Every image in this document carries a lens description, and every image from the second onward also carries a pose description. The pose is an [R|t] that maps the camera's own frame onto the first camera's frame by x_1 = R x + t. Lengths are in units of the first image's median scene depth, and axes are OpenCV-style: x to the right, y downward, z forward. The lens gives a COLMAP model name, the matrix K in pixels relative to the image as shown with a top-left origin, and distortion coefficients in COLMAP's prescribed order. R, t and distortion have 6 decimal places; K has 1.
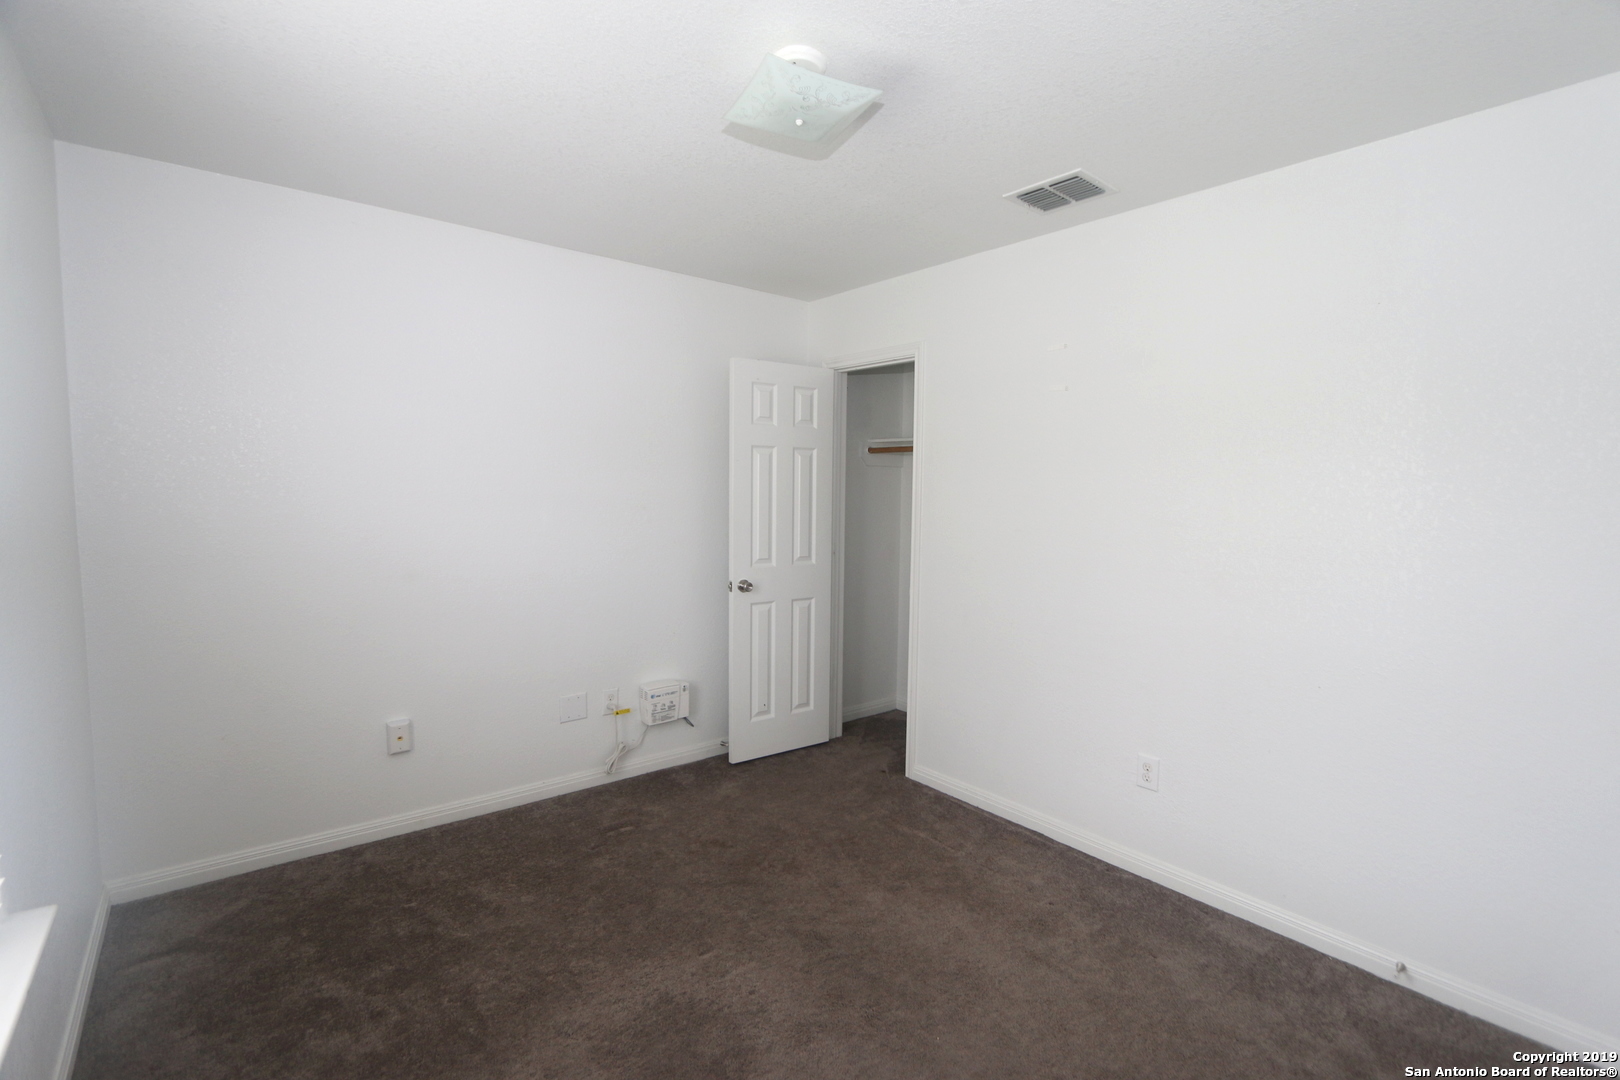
lens RADIAL K [[732.3, 0, 810.0], [0, 732.3, 540.0], [0, 0, 1]] dist [-0.004847, -0.000291]
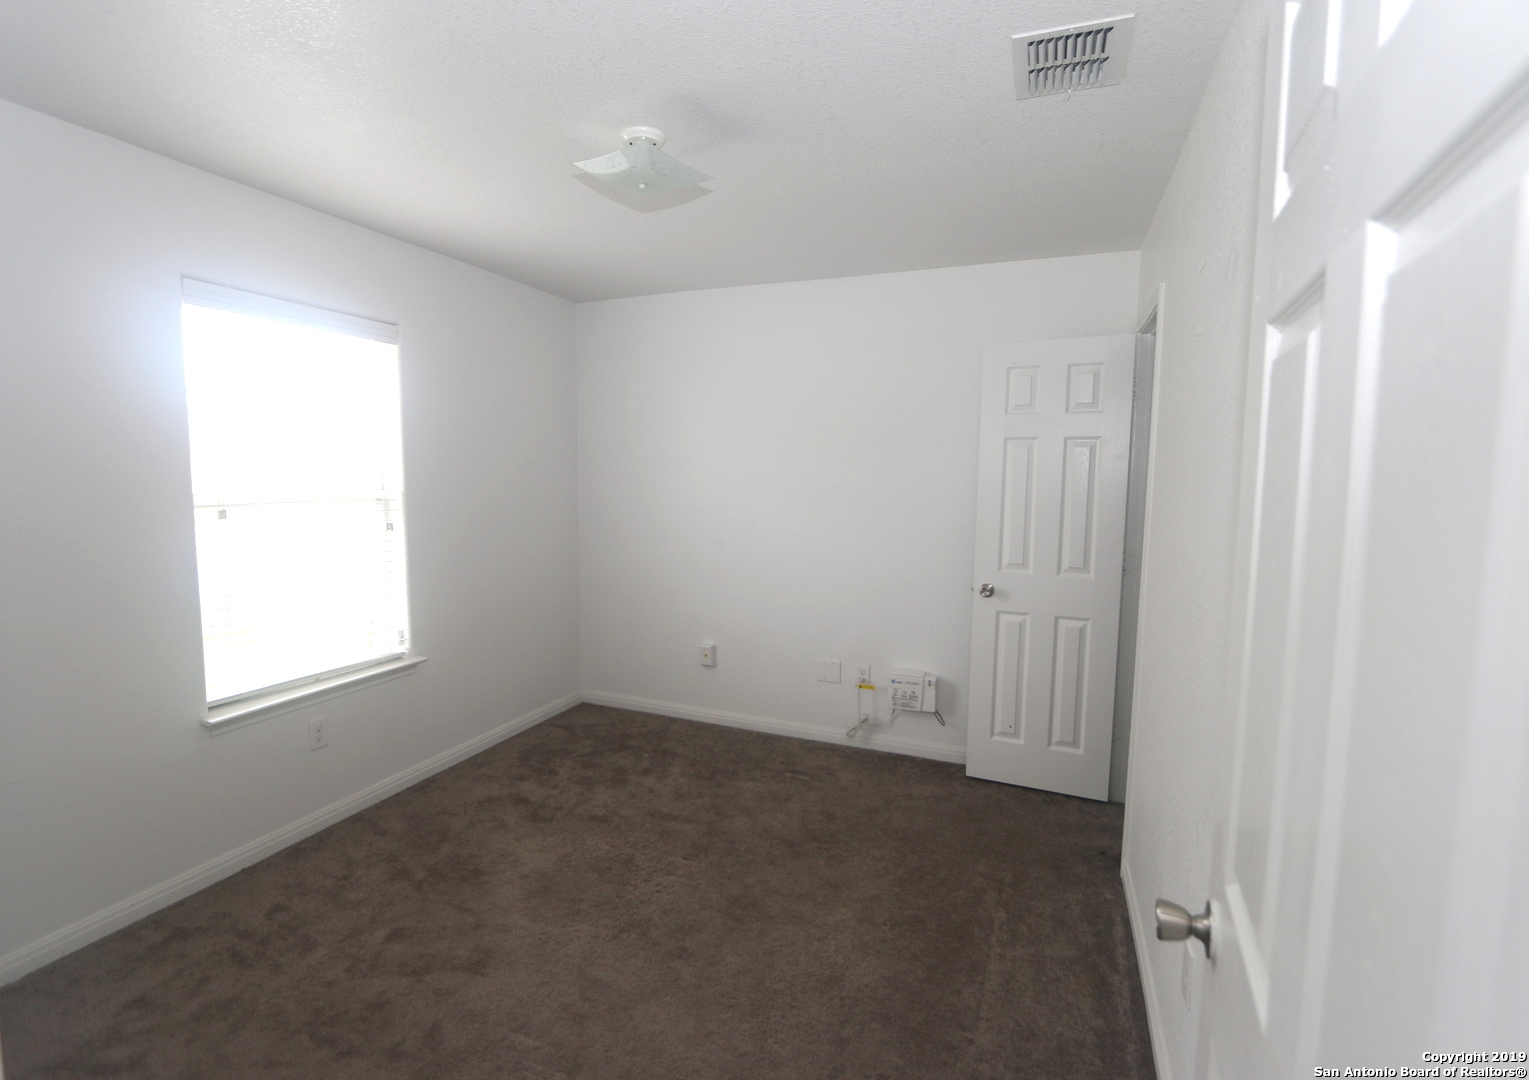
lens RADIAL K [[782.7, 0, 764.5], [0, 782.7, 540.0], [0, 0, 1]] dist [-0.000467, 0.000257]
pose [[0.450663, 0.077014, -0.889366, 0.684281], [-0.058177, 0.996688, 0.056828, -0.041968], [0.890796, 0.026131, 0.453651, 0.315499]]
